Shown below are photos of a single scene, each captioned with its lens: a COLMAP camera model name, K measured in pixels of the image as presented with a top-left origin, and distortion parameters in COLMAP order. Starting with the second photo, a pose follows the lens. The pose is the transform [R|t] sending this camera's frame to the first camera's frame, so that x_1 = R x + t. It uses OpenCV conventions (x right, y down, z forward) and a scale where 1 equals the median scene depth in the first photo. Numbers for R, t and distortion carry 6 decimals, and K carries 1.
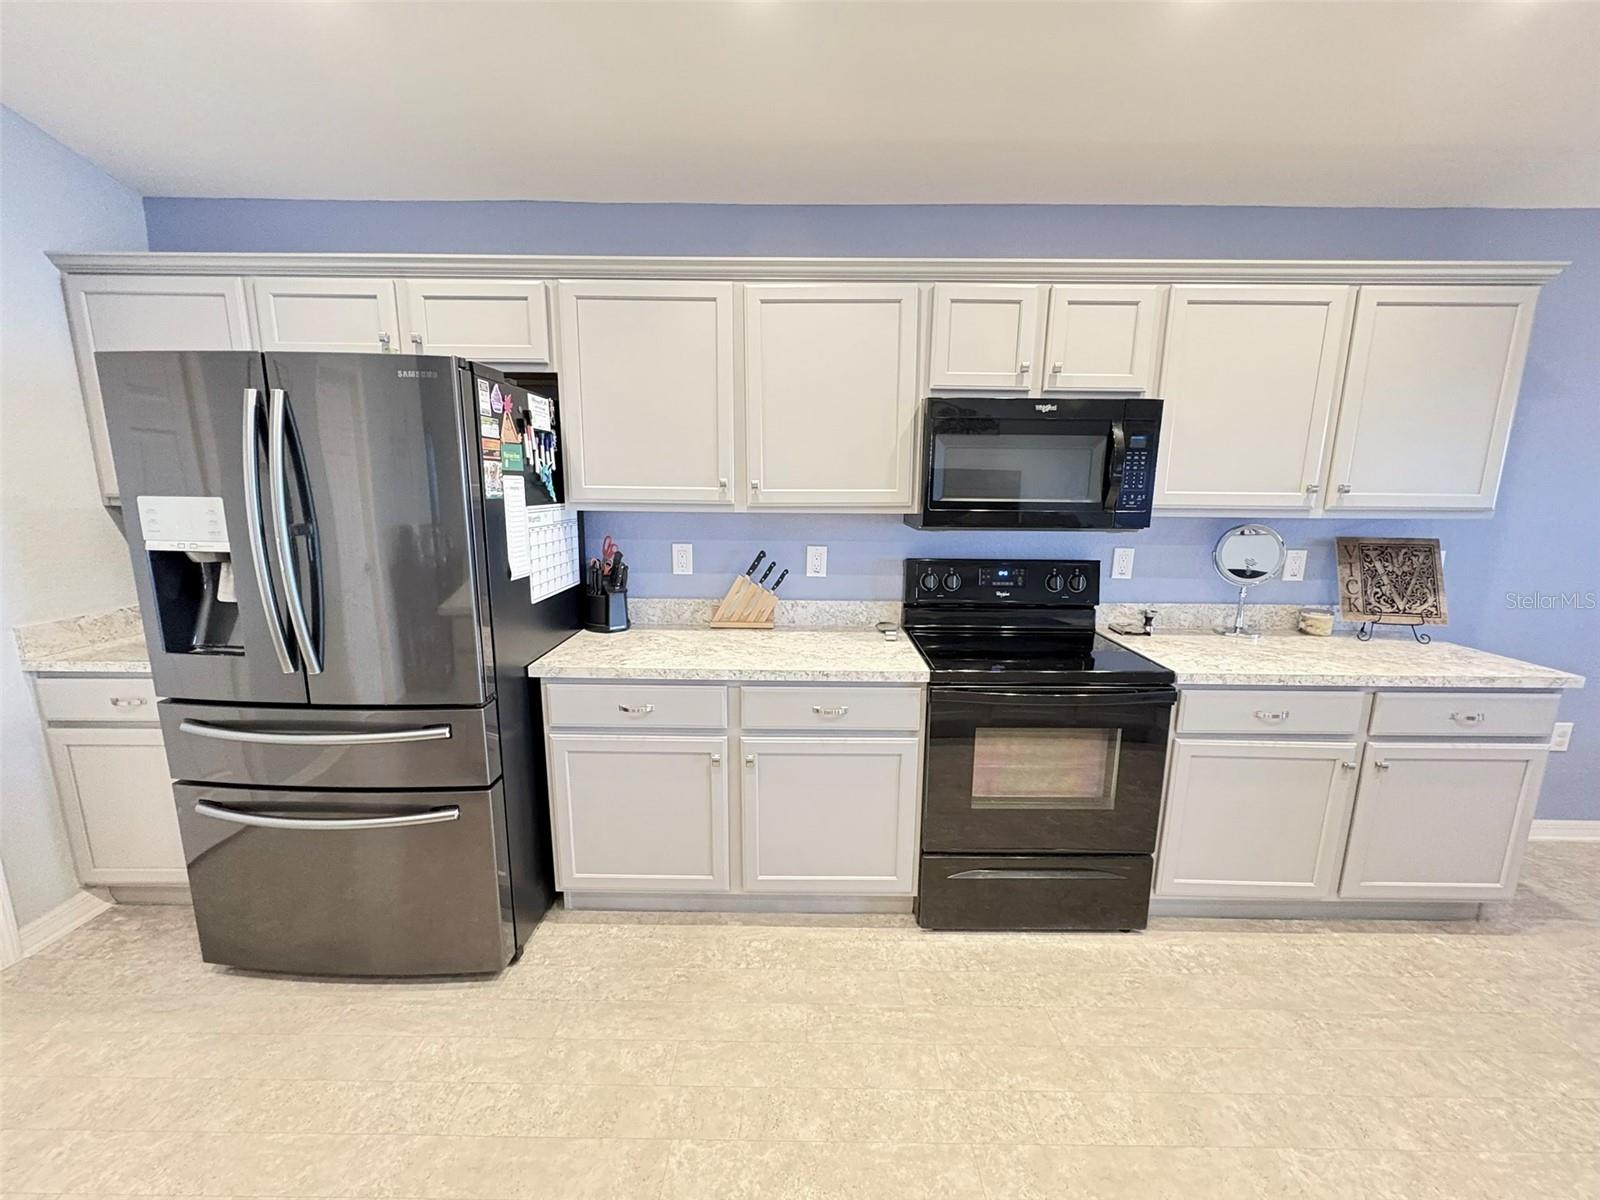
lens RADIAL K [[638.5, 0, 802.9], [0, 638.5, 601.5], [0, 0, 1]] dist [0.000925, 0.000486]
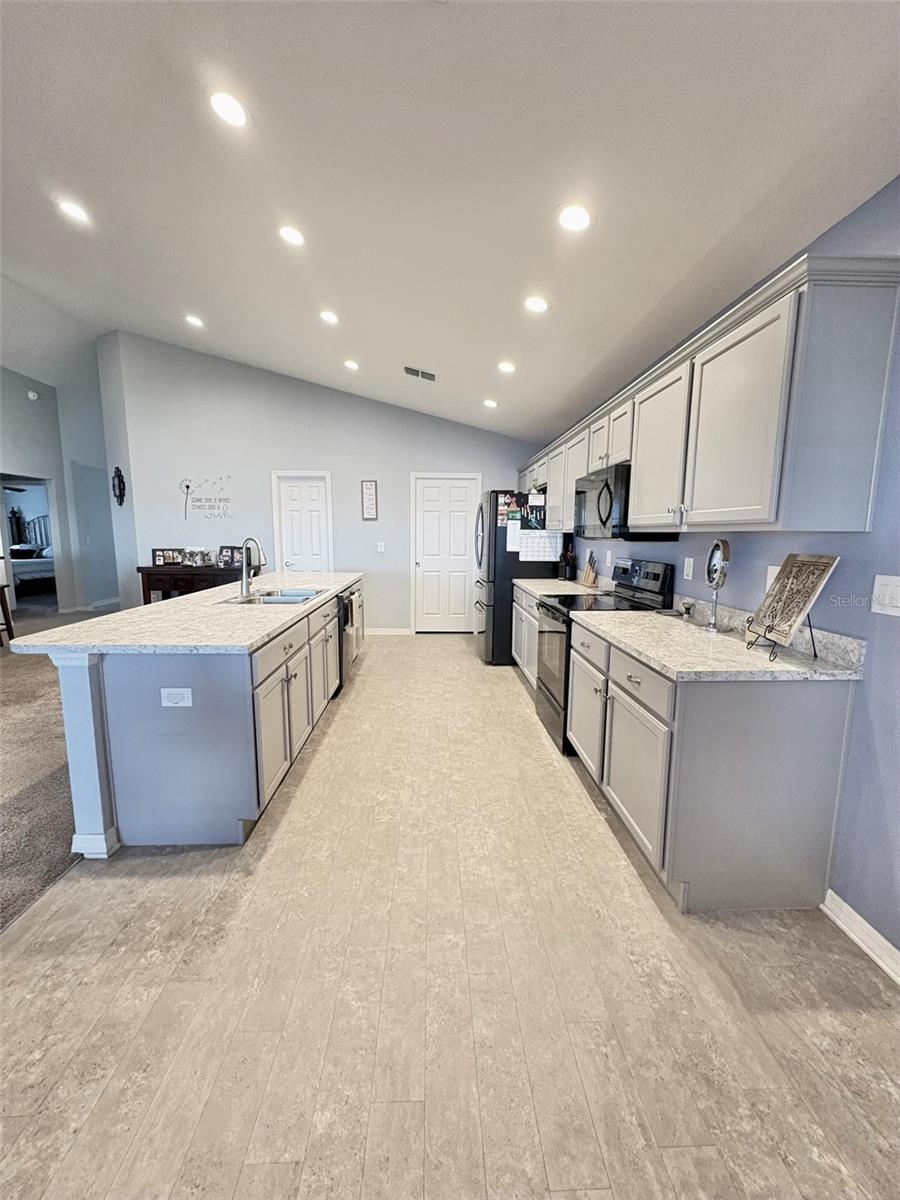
lens RADIAL K [[478.9, 0, 450.0], [0, 478.9, 600.0], [0, 0, 1]] dist [0.000925, 0.000486]
pose [[0.046058, 0.129070, -0.990565, 1.863109], [-0.190963, 0.974467, 0.118094, -0.019498], [0.980516, 0.183723, 0.069529, 0.510965]]
